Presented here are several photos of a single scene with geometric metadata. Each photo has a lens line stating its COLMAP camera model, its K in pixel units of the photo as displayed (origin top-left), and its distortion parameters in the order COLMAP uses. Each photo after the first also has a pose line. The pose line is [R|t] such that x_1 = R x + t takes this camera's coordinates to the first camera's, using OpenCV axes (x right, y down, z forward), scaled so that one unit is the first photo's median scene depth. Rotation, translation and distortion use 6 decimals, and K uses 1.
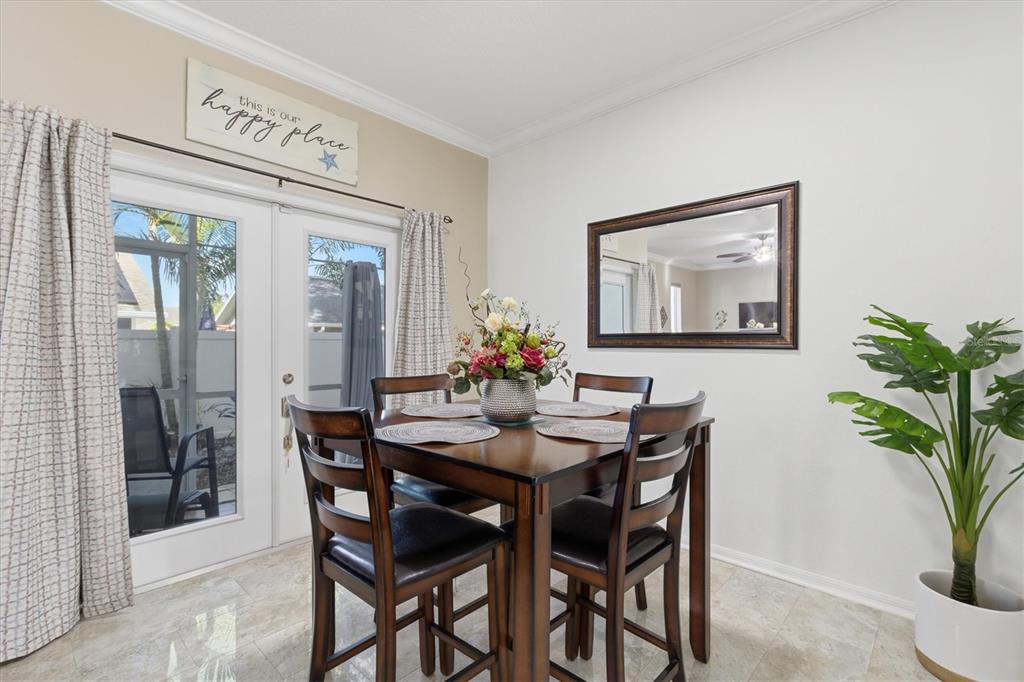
lens RADIAL K [[463.3, 0, 515.4], [0, 463.3, 345.1], [0, 0, 1]] dist [-0.004712, 0.002272]
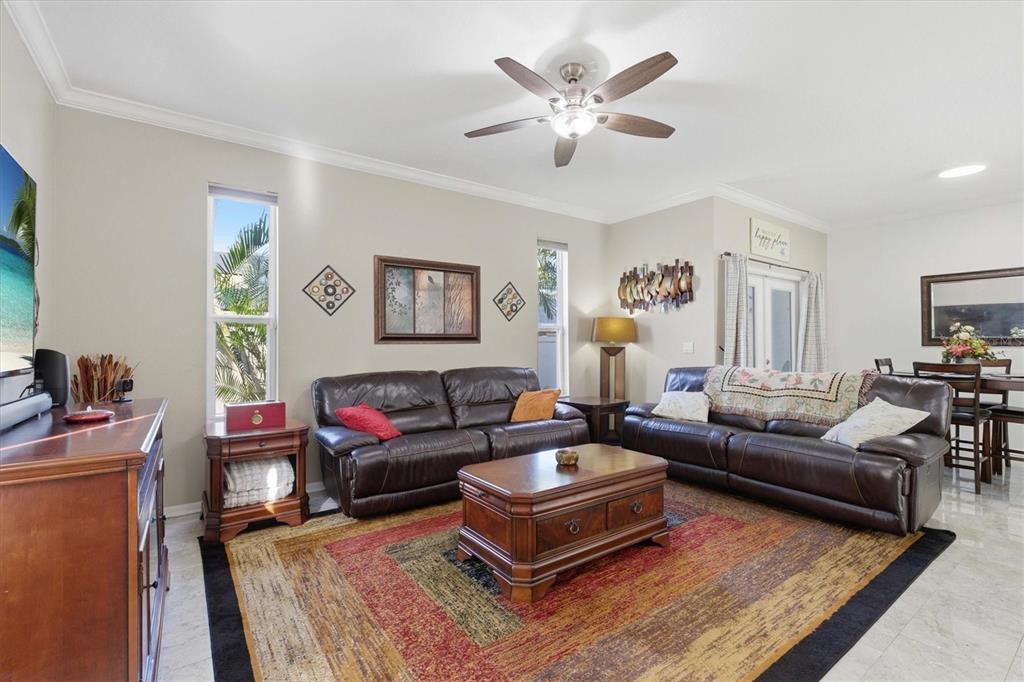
lens RADIAL K [[463.3, 0, 514.7], [0, 463.3, 342.7], [0, 0, 1]] dist [-0.004712, 0.002272]
pose [[0.980541, -0.003418, -0.196284, -1.109810], [0.001605, 0.999955, -0.009396, 0.005596], [0.196307, 0.008898, 0.980502, -1.130437]]
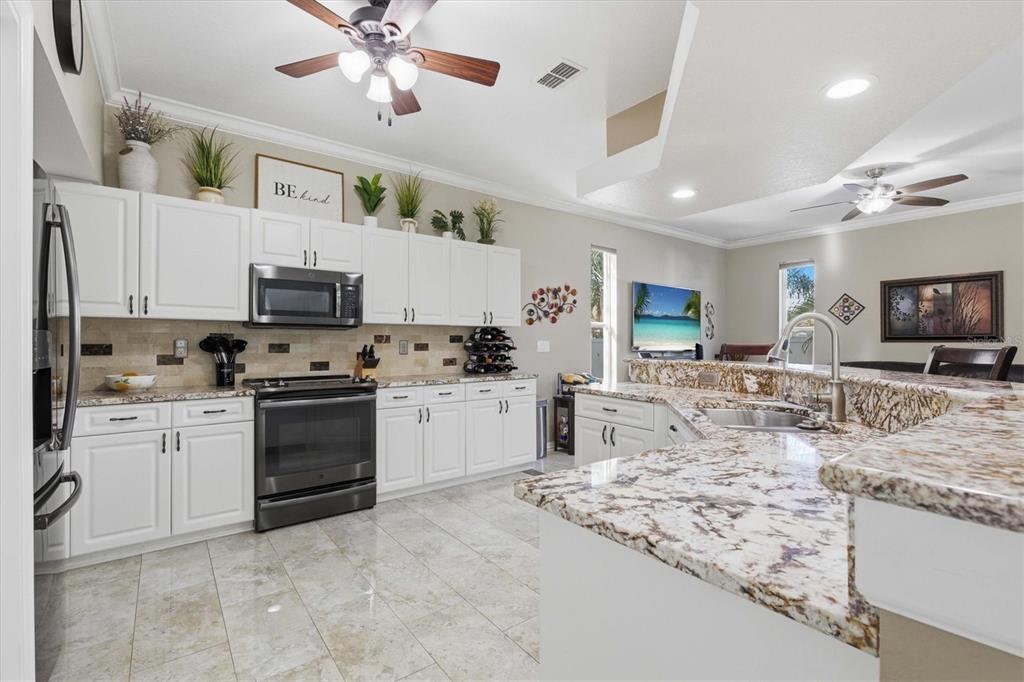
lens RADIAL K [[463.3, 0, 513.3], [0, 463.3, 337.5], [0, 0, 1]] dist [-0.004712, 0.002272]
pose [[-0.169672, -0.012234, -0.985425, 0.492297], [-0.009209, 0.999899, -0.010828, 0.010978], [0.985458, 0.007237, -0.169768, -1.088166]]
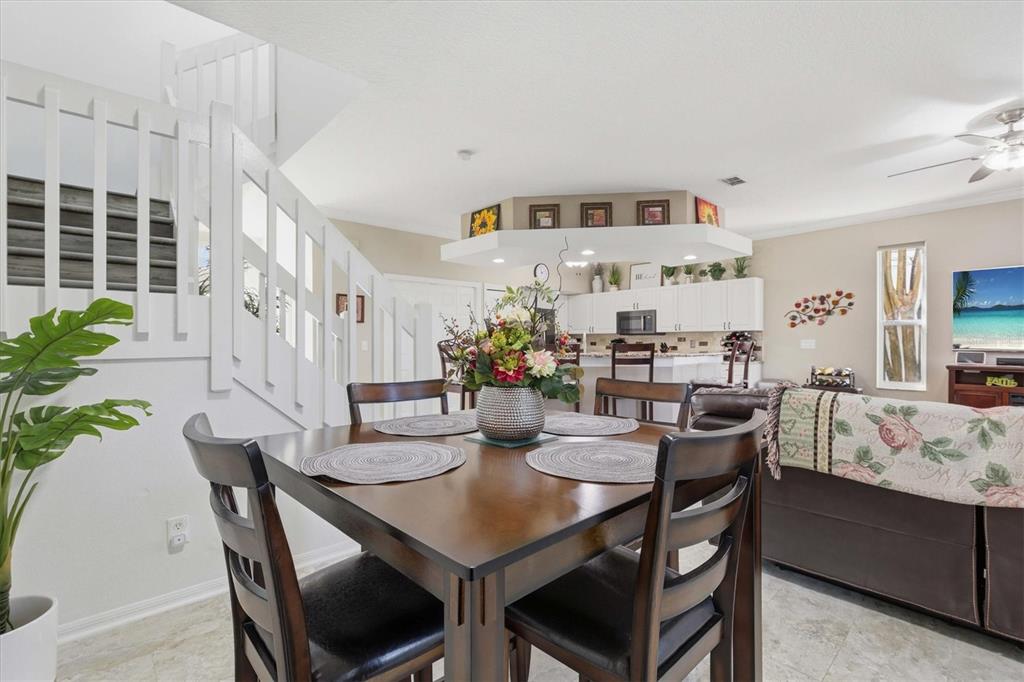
lens RADIAL K [[463.3, 0, 513.6], [0, 463.3, 342.3], [0, 0, 1]] dist [-0.004712, 0.002272]
pose [[-0.996739, 0.001081, 0.080687, -0.052751], [0.001835, 0.999955, 0.009263, -0.006526], [-0.080673, 0.009380, -0.996696, 1.053283]]
